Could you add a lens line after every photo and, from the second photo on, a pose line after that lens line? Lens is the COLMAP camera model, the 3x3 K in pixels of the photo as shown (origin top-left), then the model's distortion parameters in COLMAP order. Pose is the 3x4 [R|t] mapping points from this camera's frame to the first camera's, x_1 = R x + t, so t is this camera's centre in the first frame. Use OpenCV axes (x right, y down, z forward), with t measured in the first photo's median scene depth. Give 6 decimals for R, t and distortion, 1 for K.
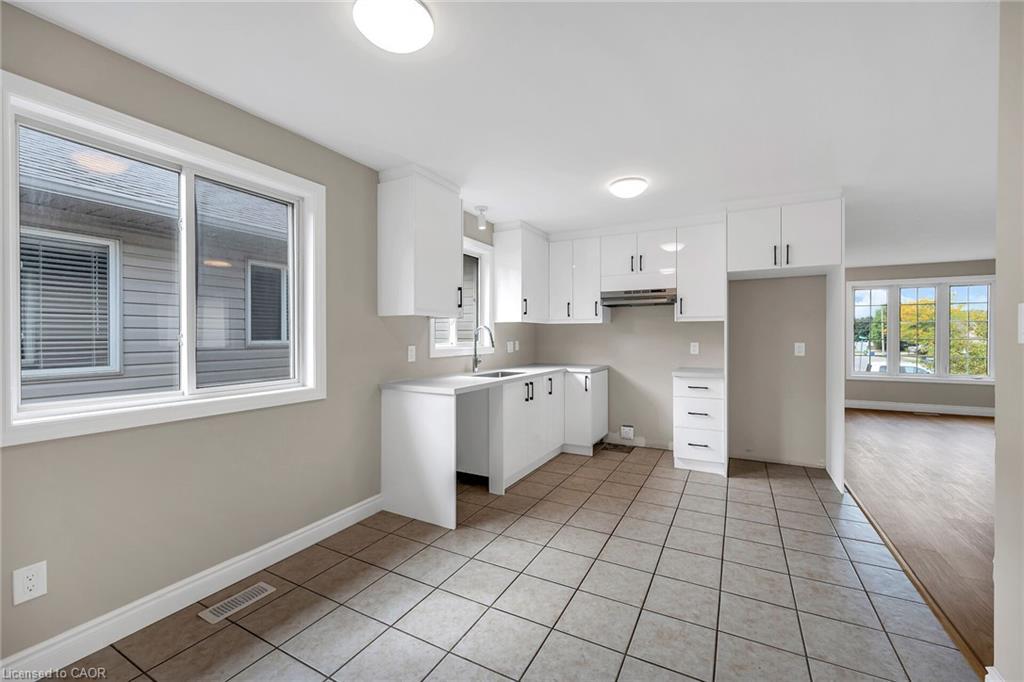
lens RADIAL K [[415.2, 0, 518.8], [0, 415.2, 342.1], [0, 0, 1]] dist [0.002417, -0.000309]
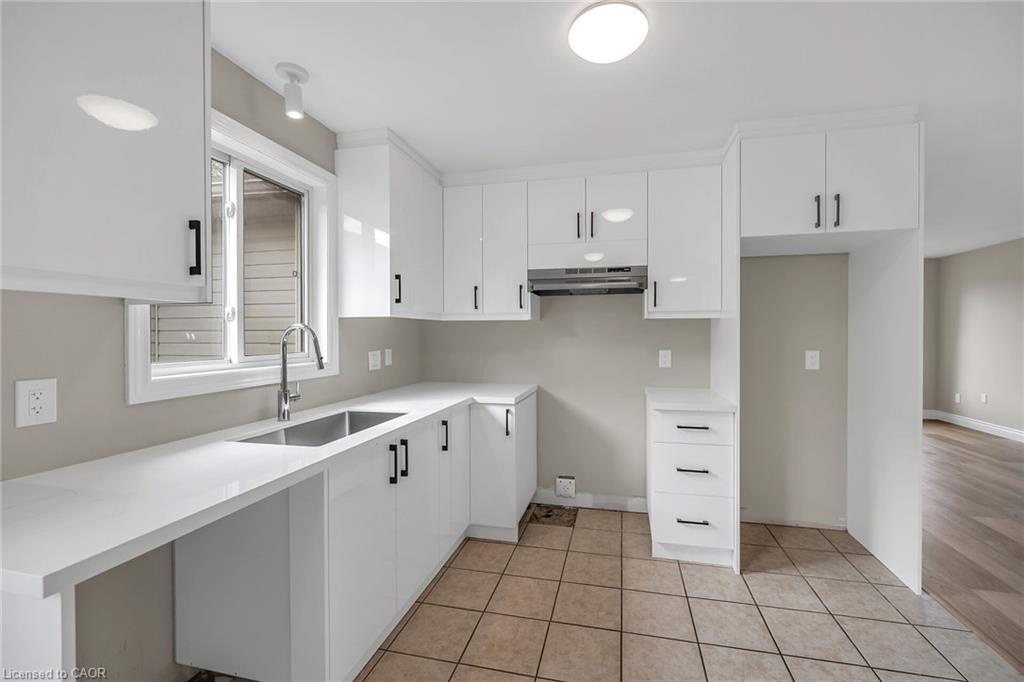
lens RADIAL K [[415.2, 0, 535.3], [0, 415.2, 338.4], [0, 0, 1]] dist [0.002417, -0.000309]
pose [[0.961411, -0.003435, 0.275094, 0.041752], [0.004221, 0.999989, -0.002264, -0.018984], [-0.275083, 0.003338, 0.961415, 0.457425]]
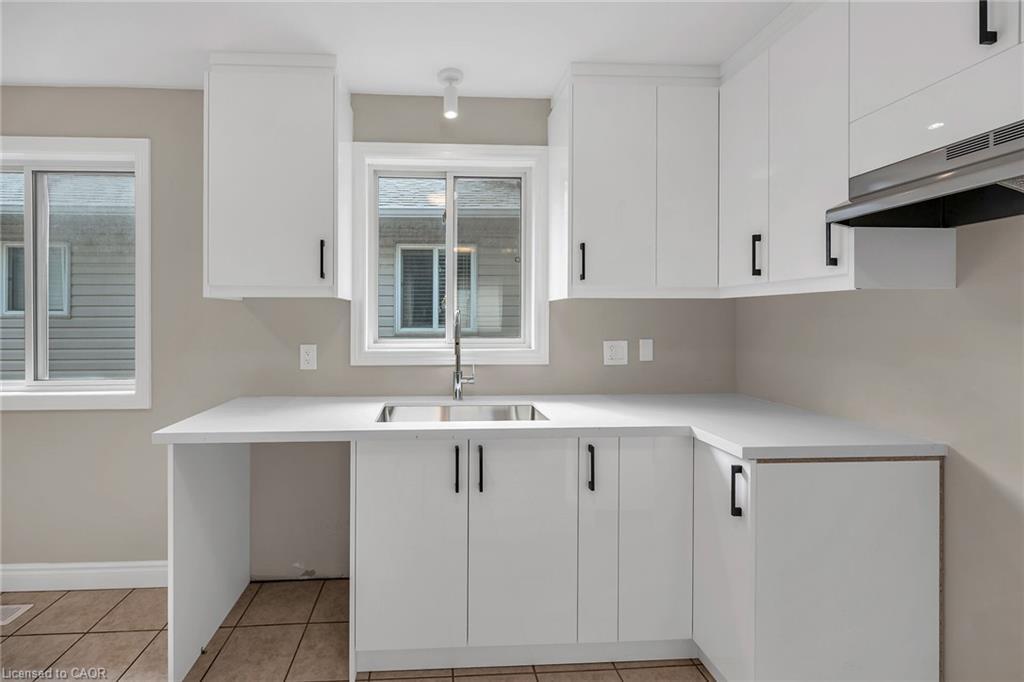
lens RADIAL K [[432.3, 0, 453.1], [0, 432.3, 322.7], [0, 0, 1]] dist [0.000078, 0.000639]
pose [[0.513057, 0.008955, -0.858308, 0.353571], [-0.012125, 0.999921, 0.003185, -0.024264], [0.858269, 0.008773, 0.513125, 0.712931]]
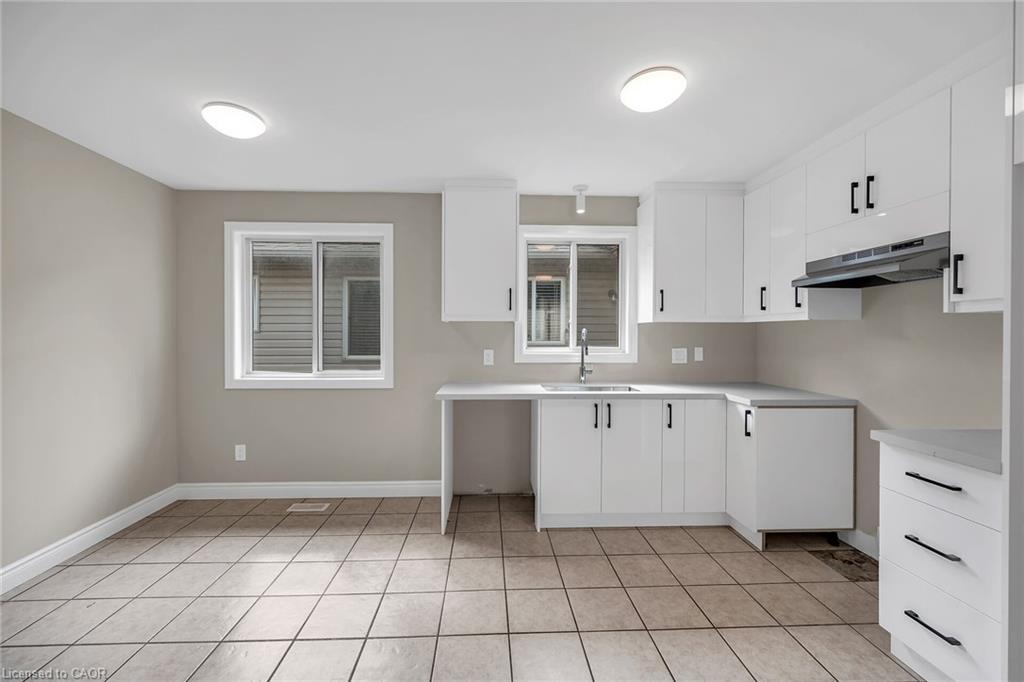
lens RADIAL K [[415.2, 0, 496.4], [0, 415.2, 337.5], [0, 0, 1]] dist [0.002417, -0.000309]
pose [[0.495778, 0.009401, -0.868398, 0.540184], [-0.015463, 0.999878, 0.001997, -0.019566], [0.868312, 0.012438, 0.495863, 0.424624]]
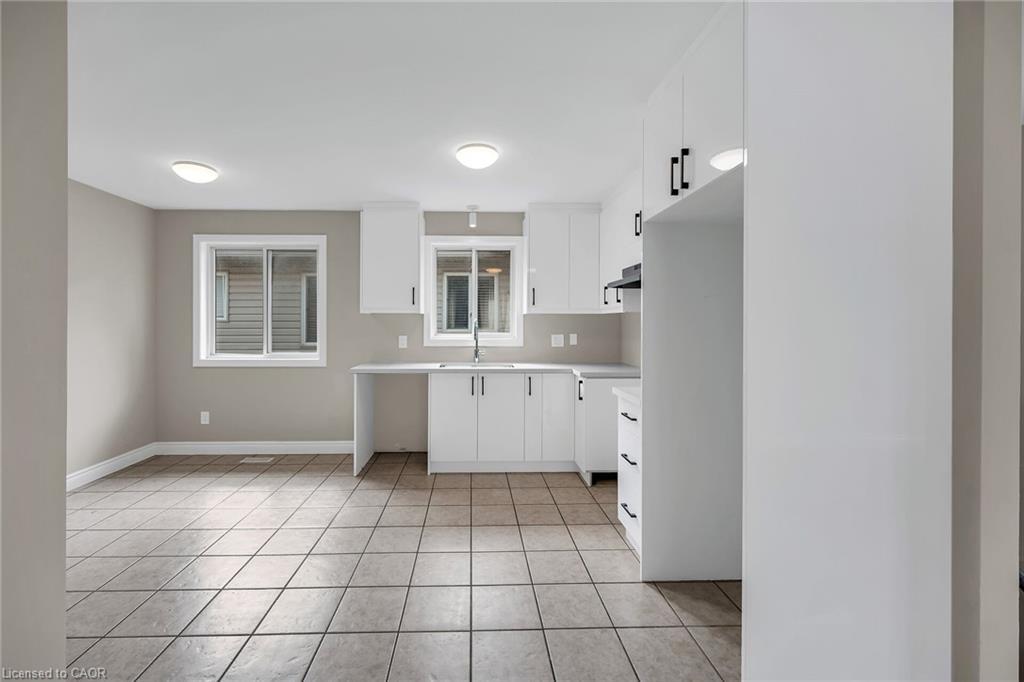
lens RADIAL K [[432.3, 0, 478.8], [0, 432.3, 322.7], [0, 0, 1]] dist [0.000078, 0.000639]
pose [[0.480529, 0.000466, -0.876979, 0.855412], [-0.014601, 0.999865, -0.007470, -0.020297], [0.876857, 0.016394, 0.480471, 0.473740]]
